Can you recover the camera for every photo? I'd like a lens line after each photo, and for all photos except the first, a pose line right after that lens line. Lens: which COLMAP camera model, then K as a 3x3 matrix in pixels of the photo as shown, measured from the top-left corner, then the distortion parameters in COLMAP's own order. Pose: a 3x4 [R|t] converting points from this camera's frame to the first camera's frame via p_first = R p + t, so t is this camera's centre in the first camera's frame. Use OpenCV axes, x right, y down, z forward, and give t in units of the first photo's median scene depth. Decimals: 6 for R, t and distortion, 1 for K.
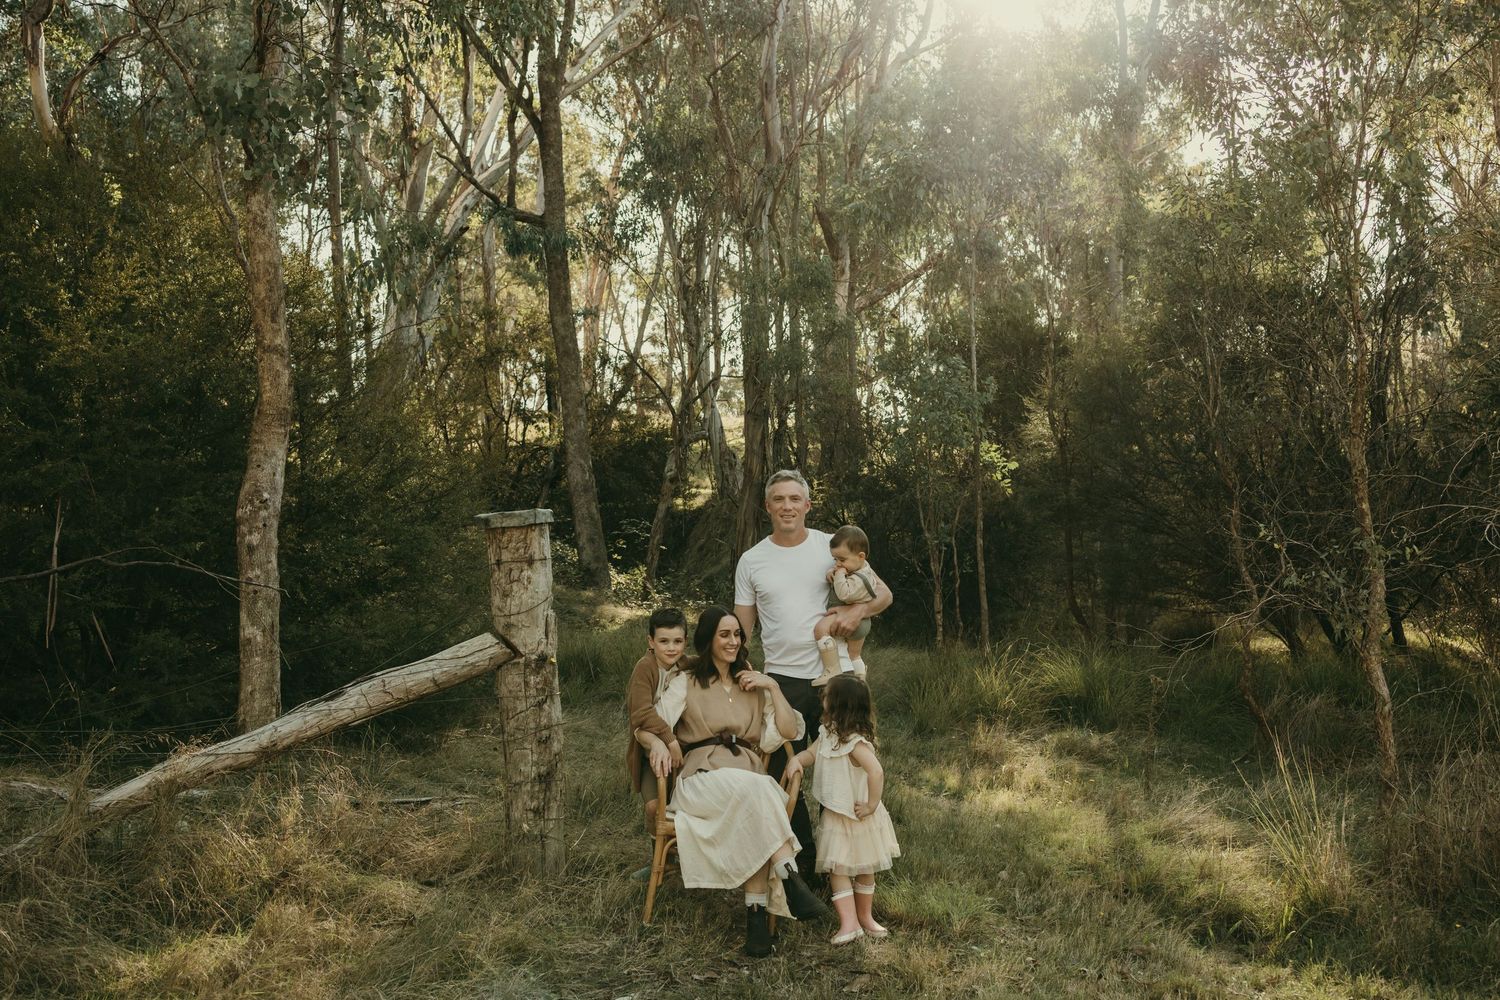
lens RADIAL K [[1504.5, 0, 758.5], [0, 1504.5, 488.9], [0, 0, 1]] dist [0.004589, 0.000000]
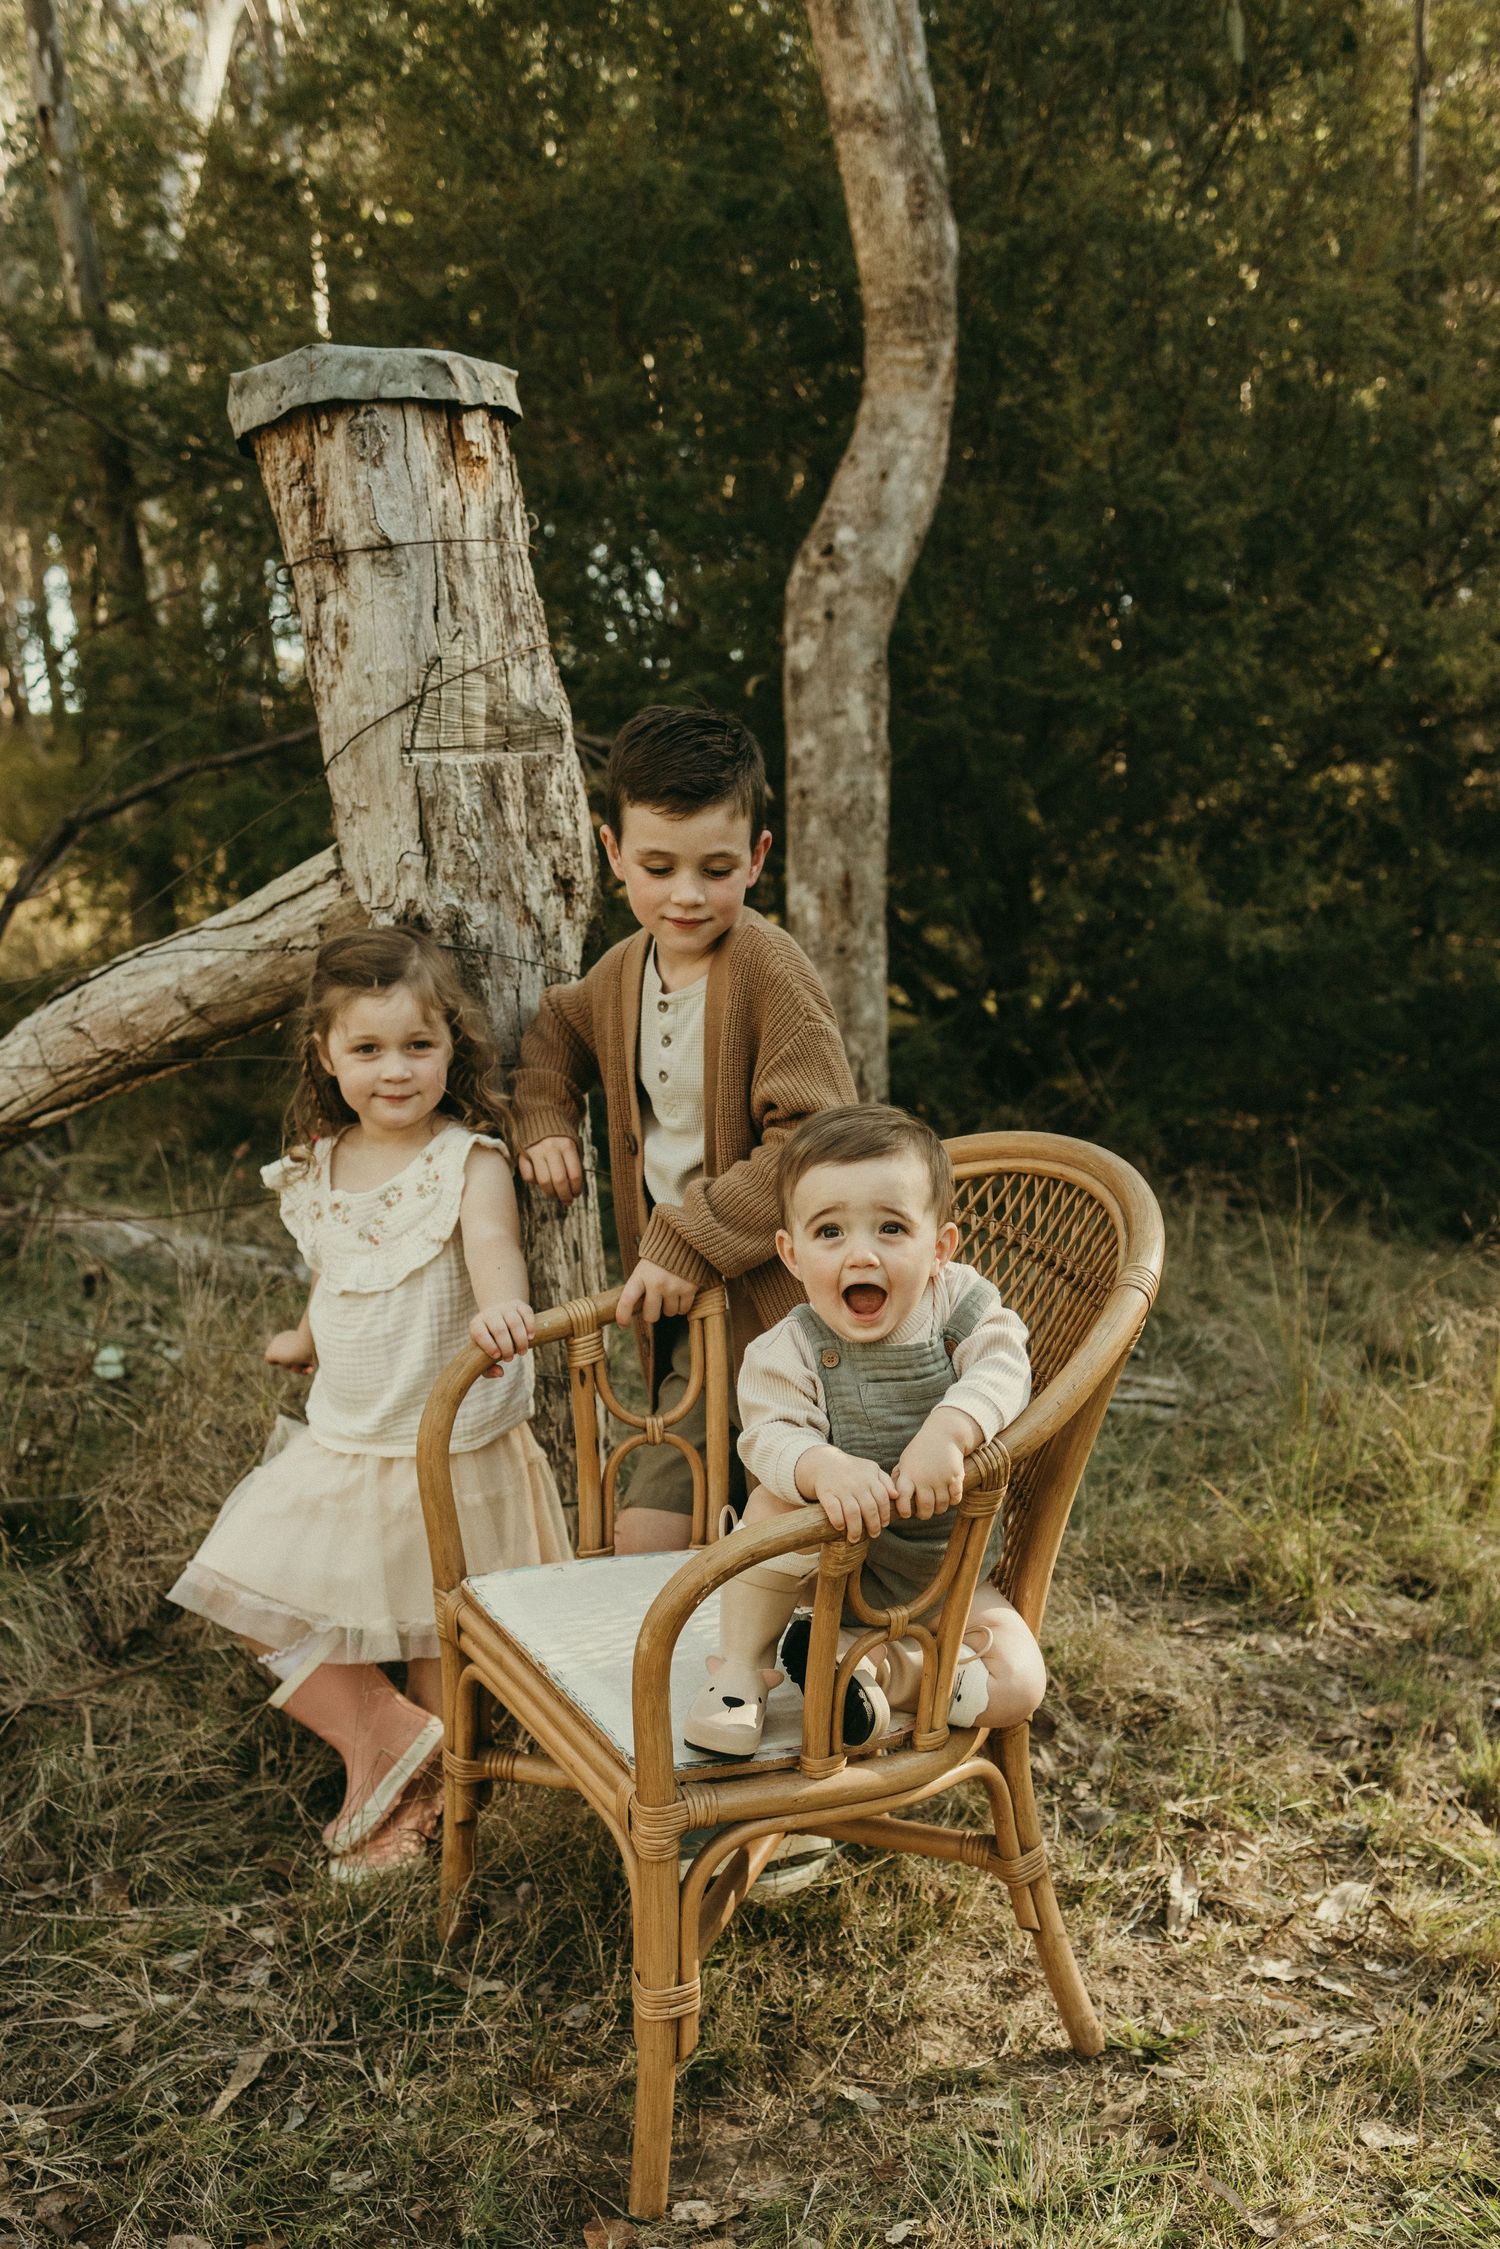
lens RADIAL K [[2640.7, 0, 862.5], [0, 2640.7, 1337.2], [0, 0, 1]] dist [0.014258, 0.000000]
pose [[0.630760, 0.121577, -0.766394, 0.211831], [0.051689, 0.978873, 0.197825, 0.071356], [0.774254, -0.164395, 0.611150, 0.571771]]
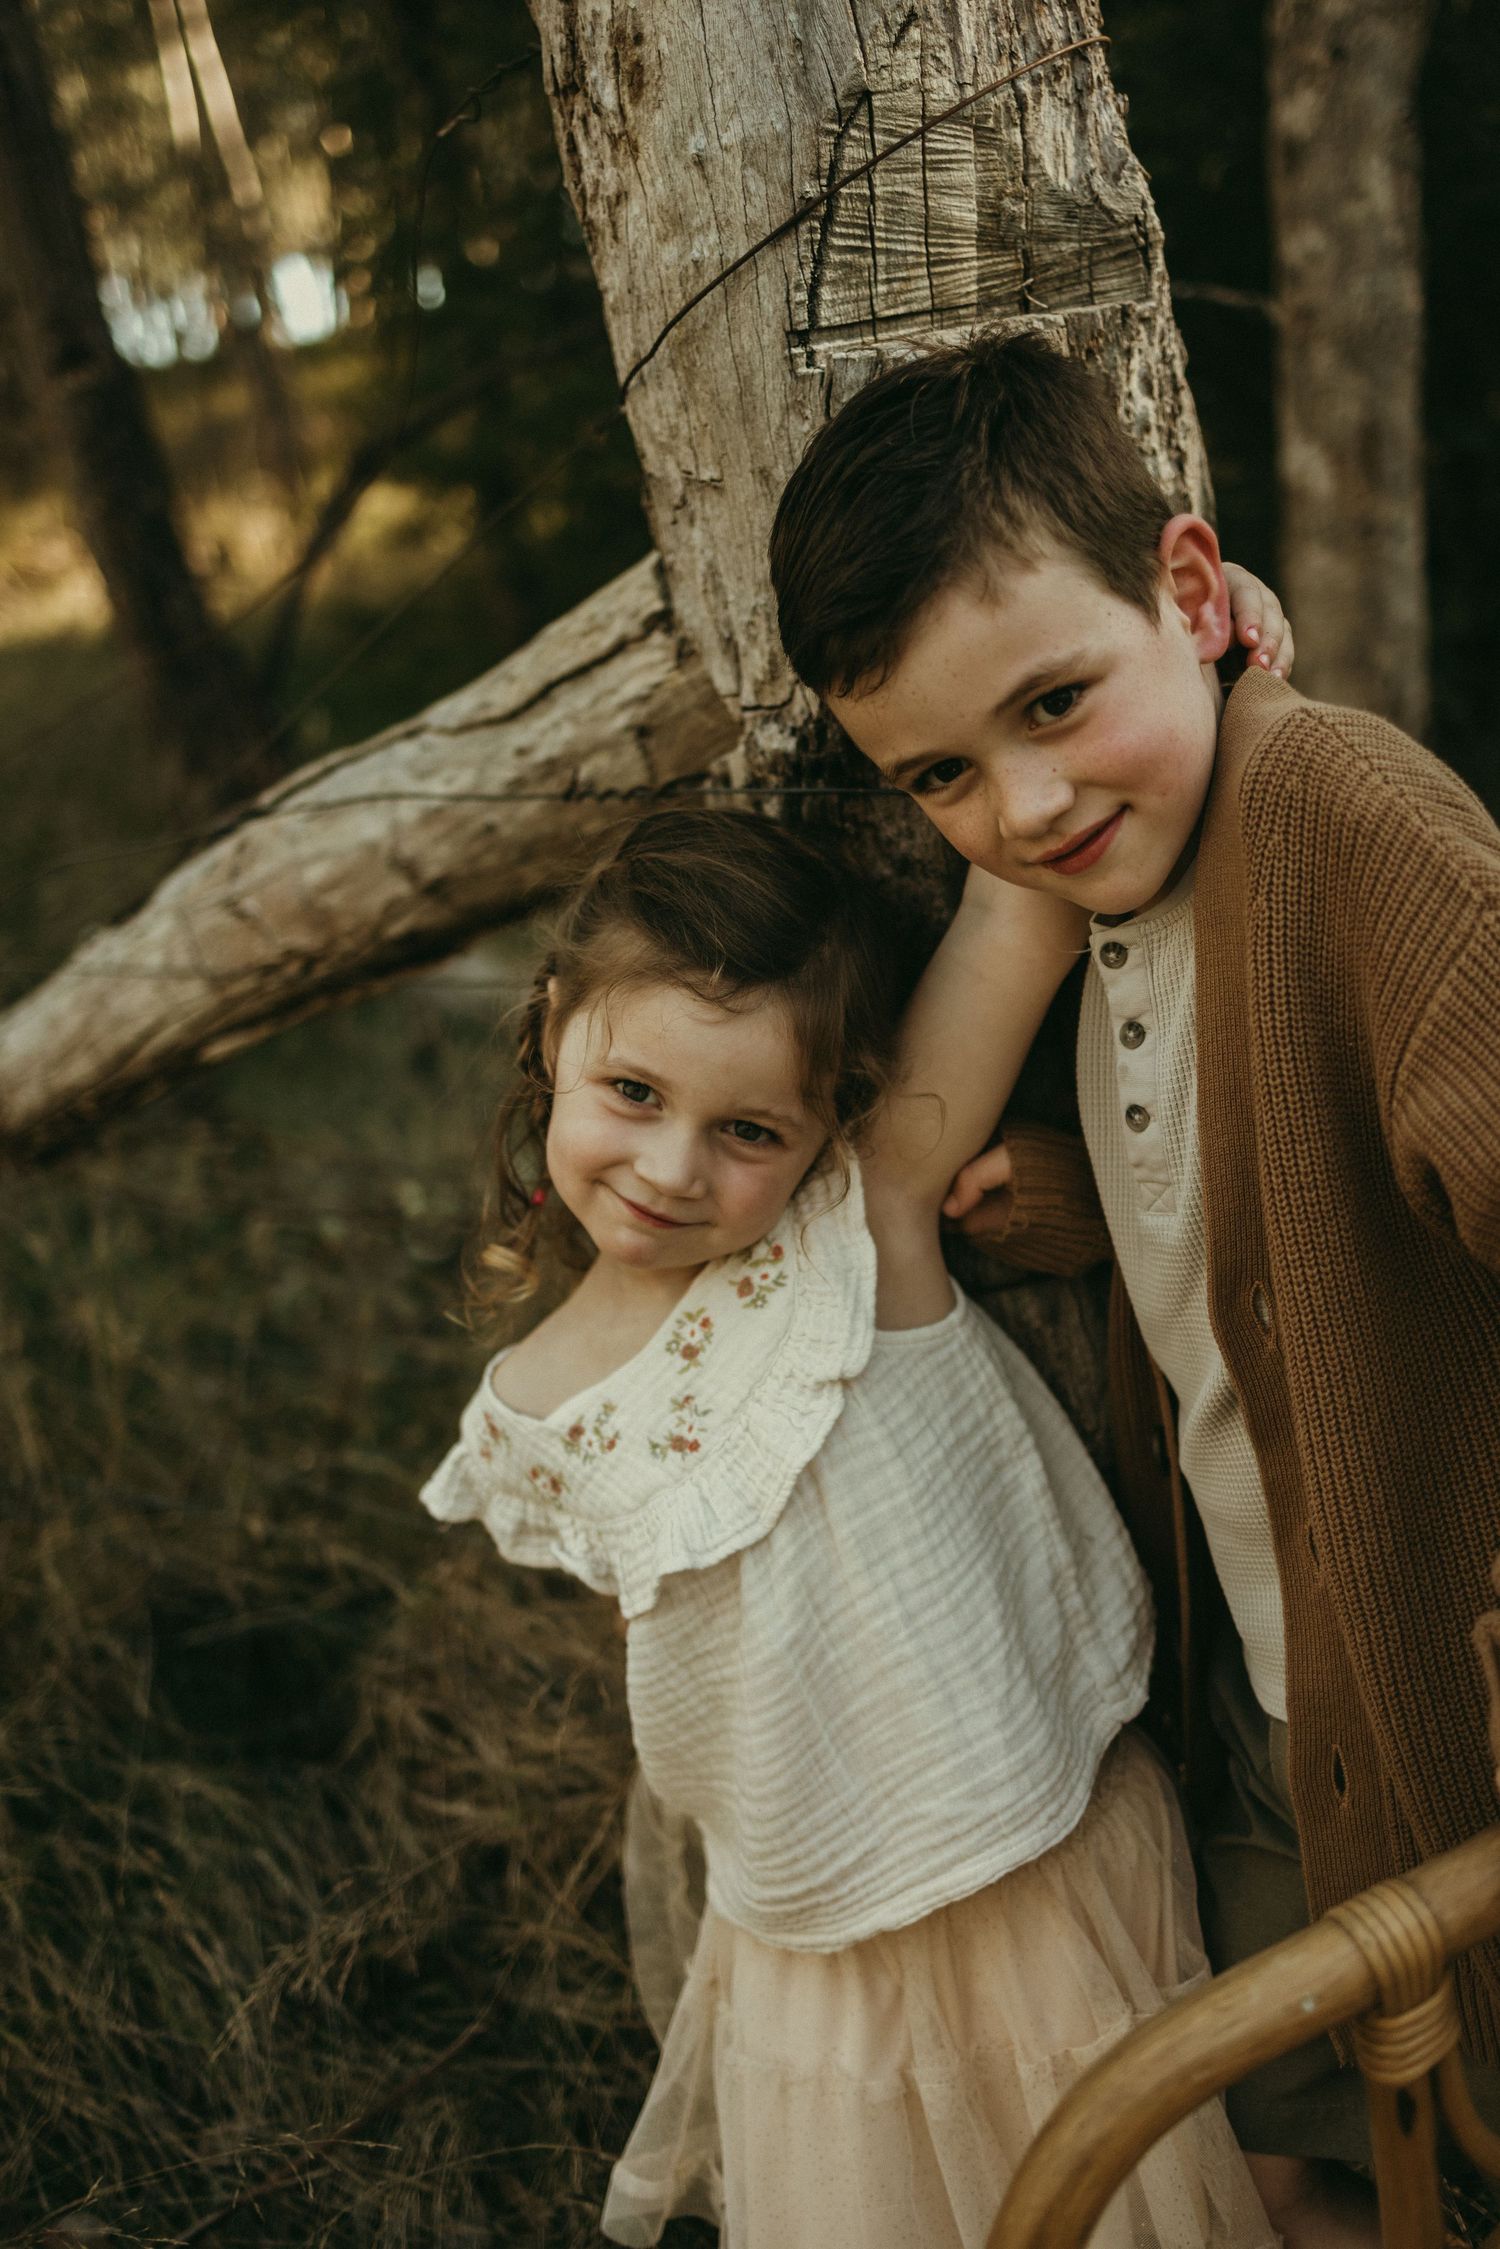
lens RADIAL K [[2255.7, 0, 742.6], [0, 2255.7, 1124.4], [0, 0, 1]] dist [0.004589, 0.000000]
pose [[0.480295, 0.203243, -0.853235, 0.007610], [0.154040, 0.938118, 0.310173, 0.063003], [0.863475, -0.280407, 0.419265, 0.685688]]
